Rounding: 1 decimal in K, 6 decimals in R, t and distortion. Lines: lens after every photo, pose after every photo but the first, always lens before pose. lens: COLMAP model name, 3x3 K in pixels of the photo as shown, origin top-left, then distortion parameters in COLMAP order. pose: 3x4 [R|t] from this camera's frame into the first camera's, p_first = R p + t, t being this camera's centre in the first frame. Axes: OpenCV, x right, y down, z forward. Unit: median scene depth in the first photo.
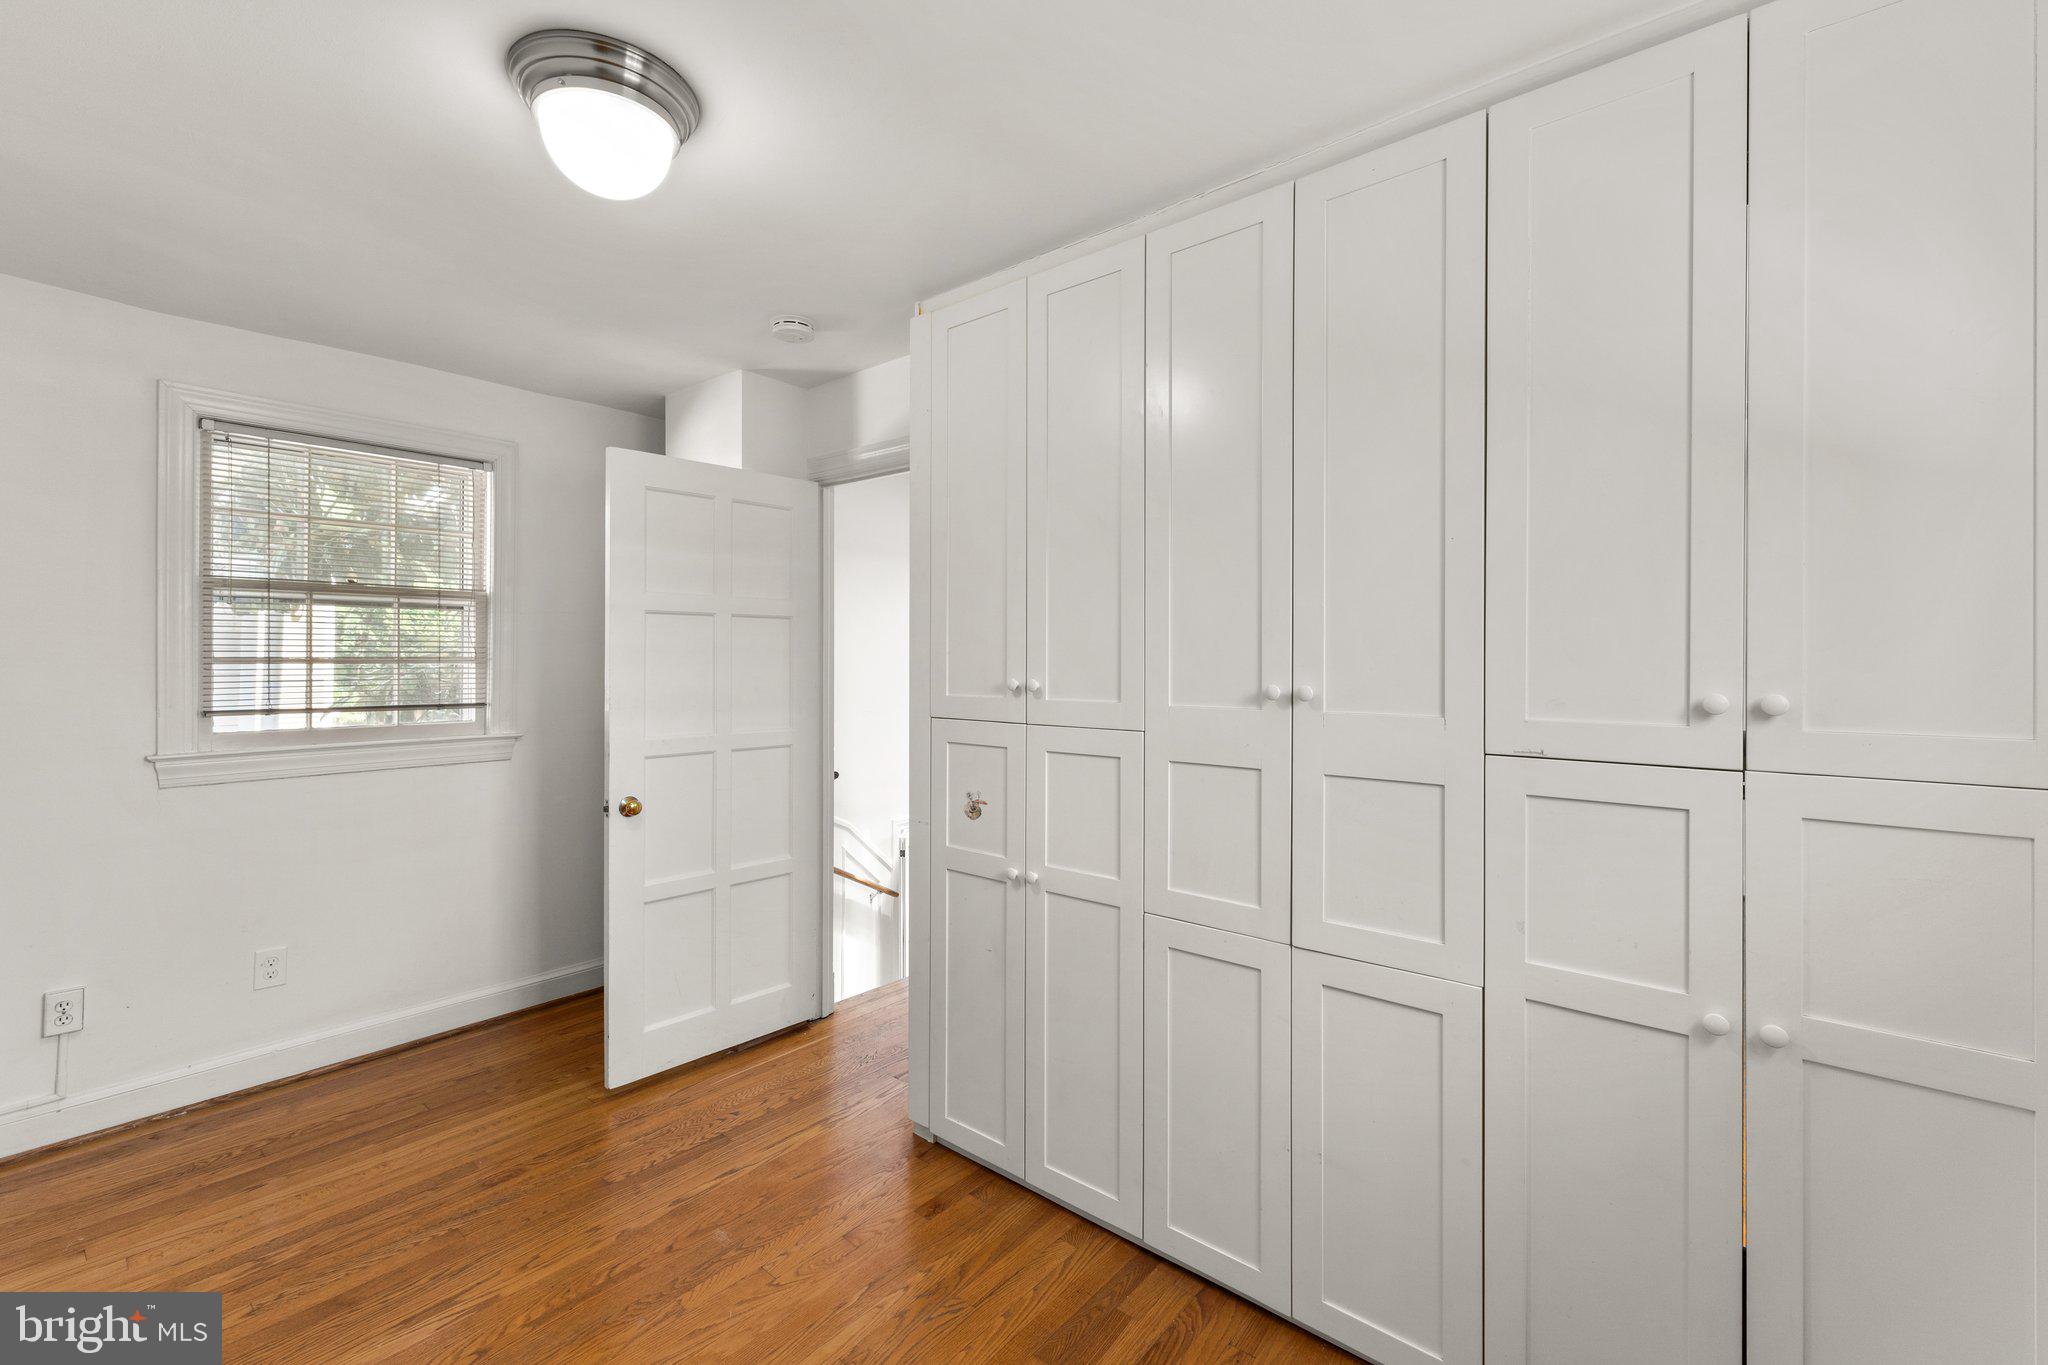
lens RADIAL K [[861.4, 0, 1034.1], [0, 861.4, 674.3], [0, 0, 1]] dist [0.006872, -0.001331]
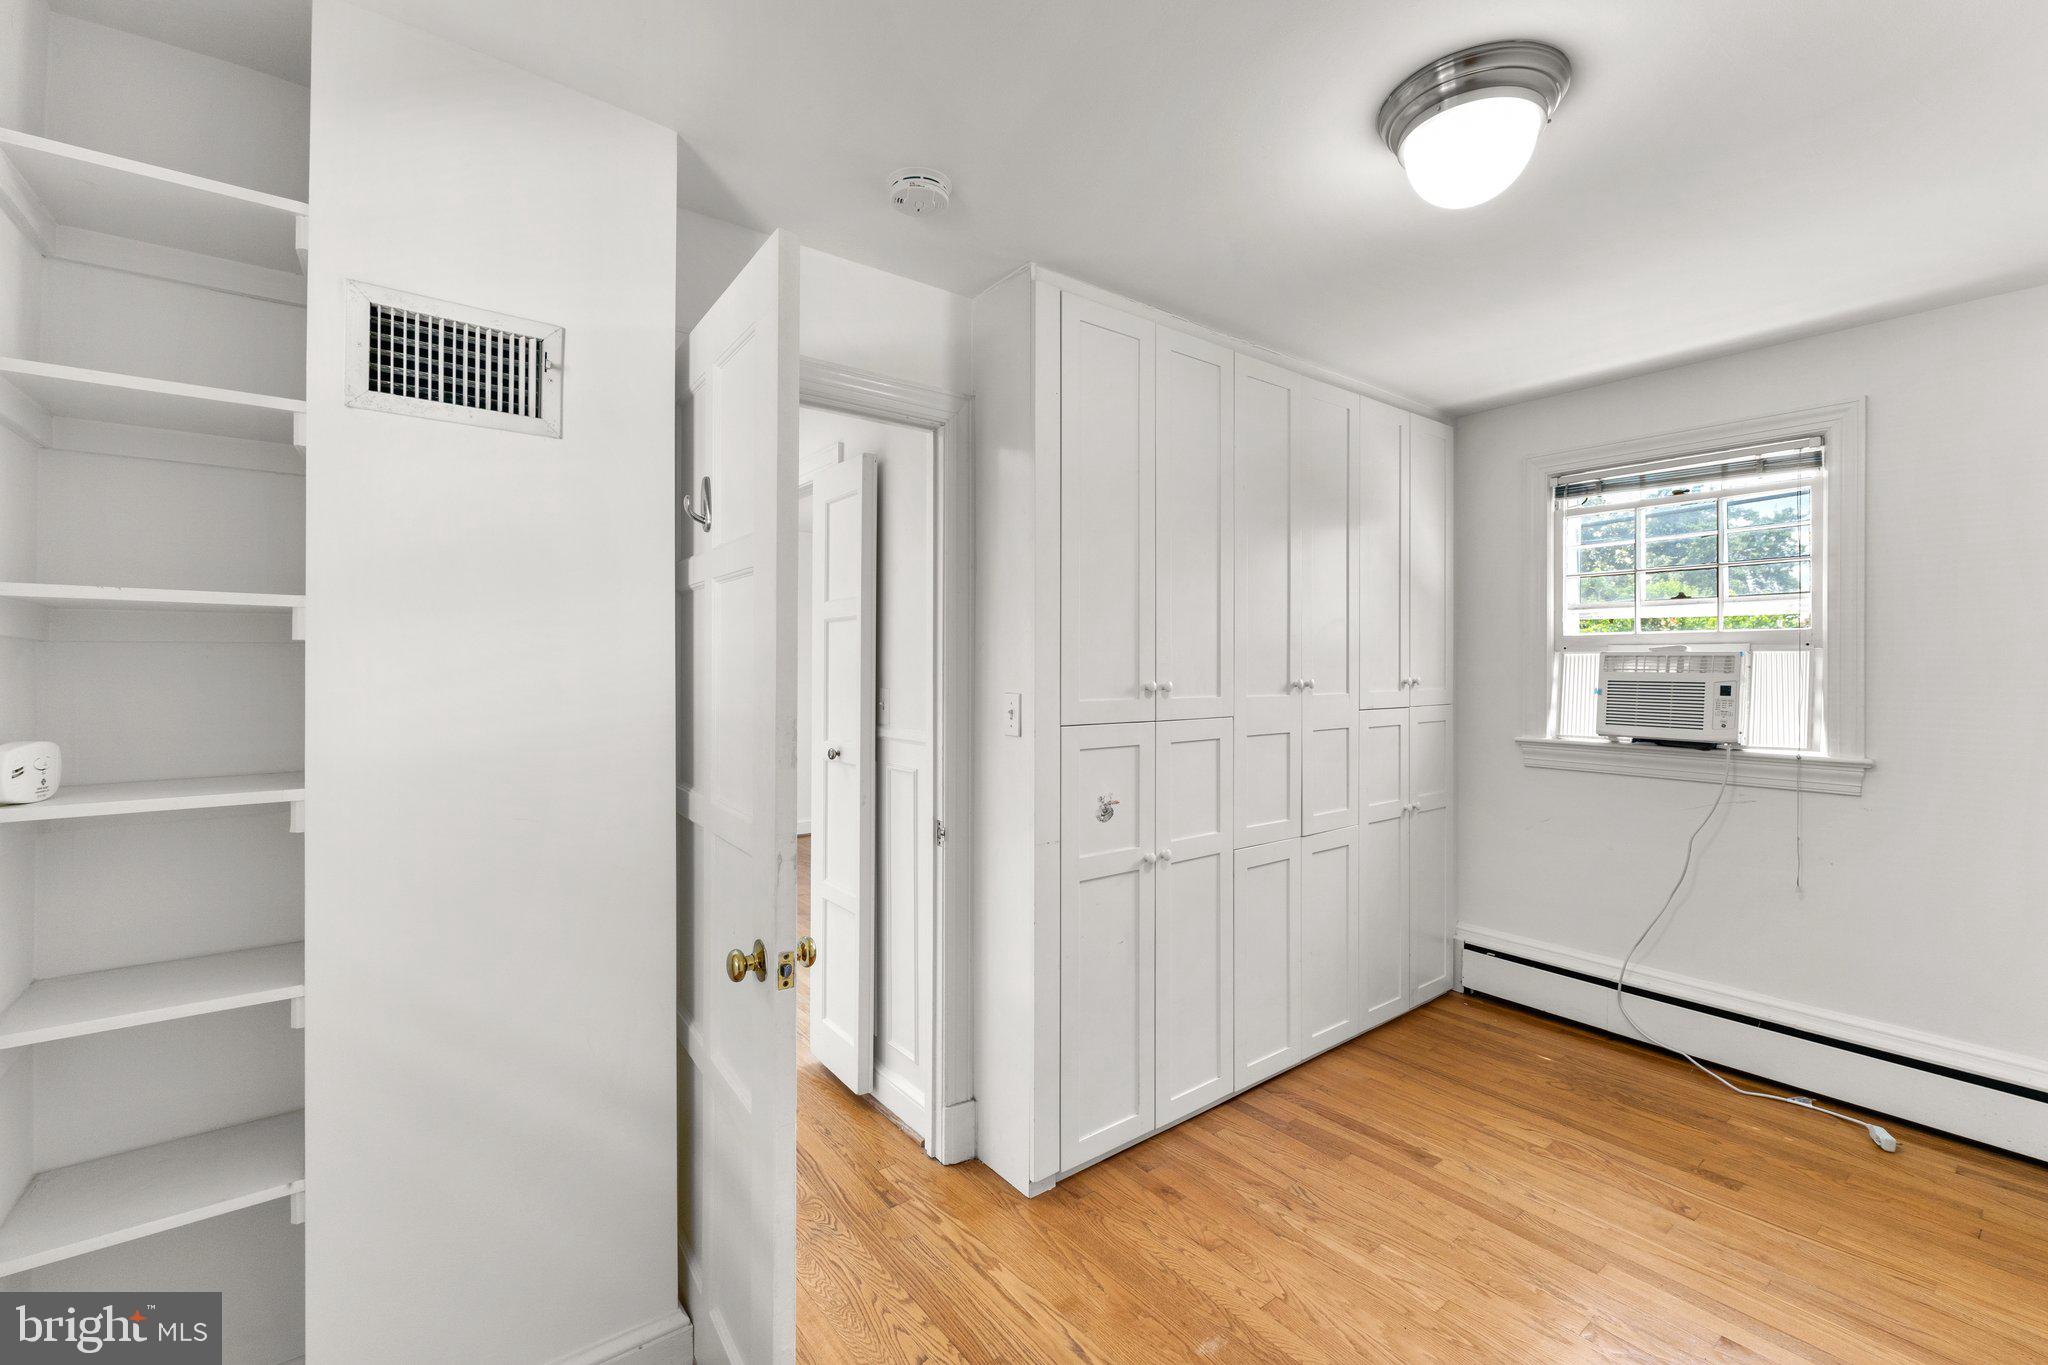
lens RADIAL K [[861.4, 0, 1024.6], [0, 861.4, 673.0], [0, 0, 1]] dist [0.006872, -0.001331]
pose [[0.216414, -0.015014, 0.976186, -1.272153], [0.013137, 0.999836, 0.012465, -0.024121], [-0.976213, 0.010126, 0.216576, 1.030429]]
